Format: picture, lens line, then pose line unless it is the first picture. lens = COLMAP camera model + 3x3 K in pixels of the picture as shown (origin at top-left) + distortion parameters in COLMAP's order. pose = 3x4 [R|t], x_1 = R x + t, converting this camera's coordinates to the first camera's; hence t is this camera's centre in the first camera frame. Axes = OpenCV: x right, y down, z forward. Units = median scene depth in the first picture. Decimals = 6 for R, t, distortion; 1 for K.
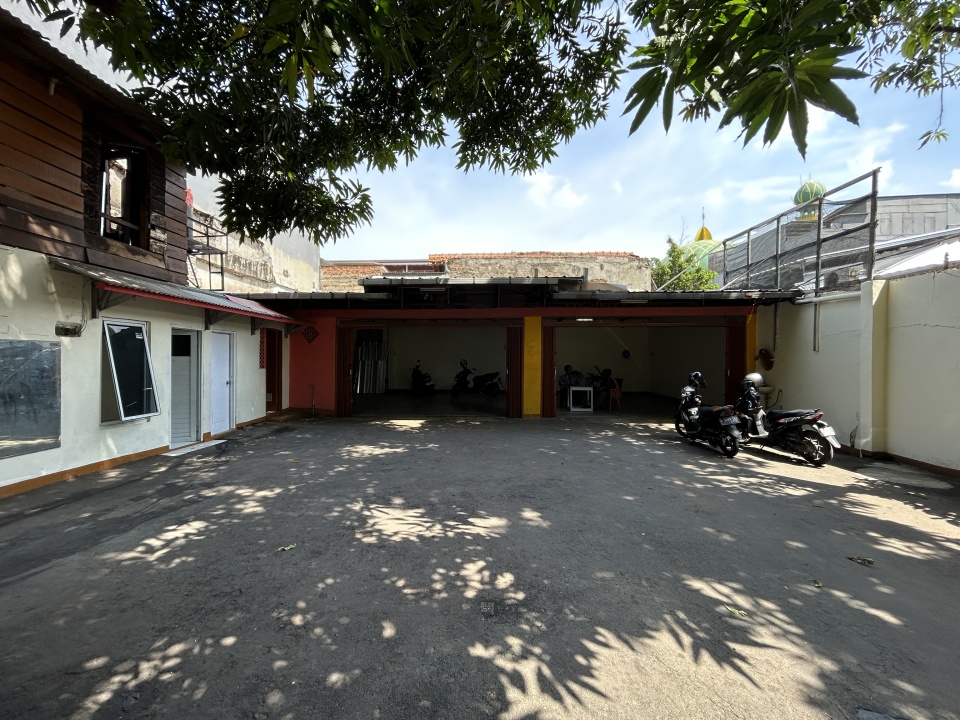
lens RADIAL K [[389.4, 0, 480.1], [0, 389.4, 356.9], [0, 0, 1]] dist [-0.000361, 0.001167]
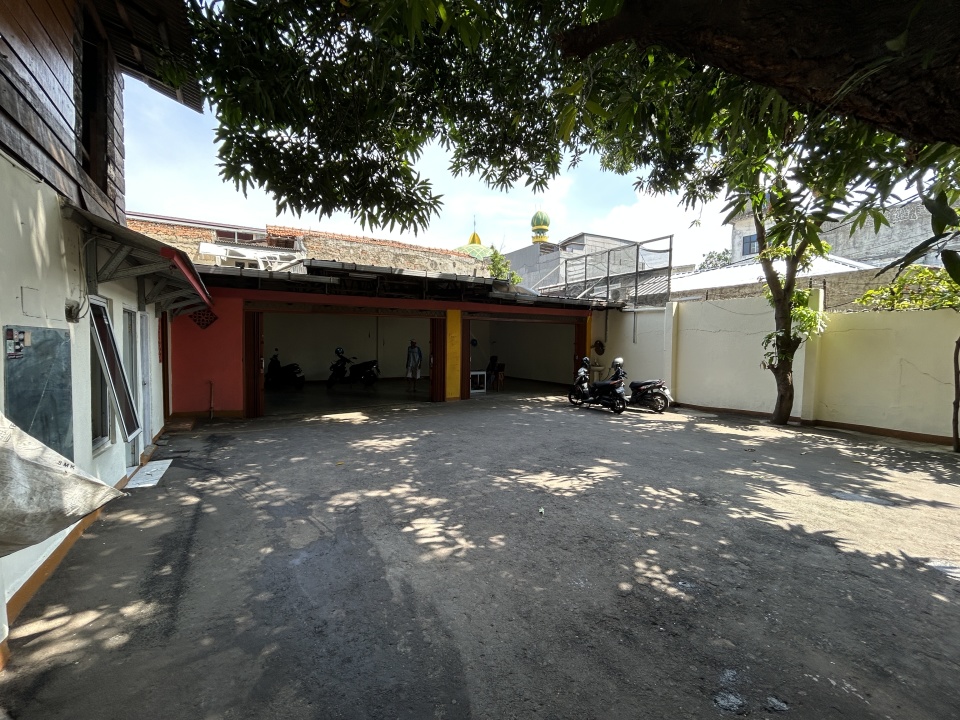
lens RADIAL K [[389.4, 0, 475.8], [0, 389.4, 360.8], [0, 0, 1]] dist [-0.000361, 0.001167]
pose [[0.830496, -0.022979, 0.556551, -0.926434], [-0.003780, 0.998893, 0.046883, -0.022766], [-0.557012, -0.041040, 0.829490, 0.089265]]
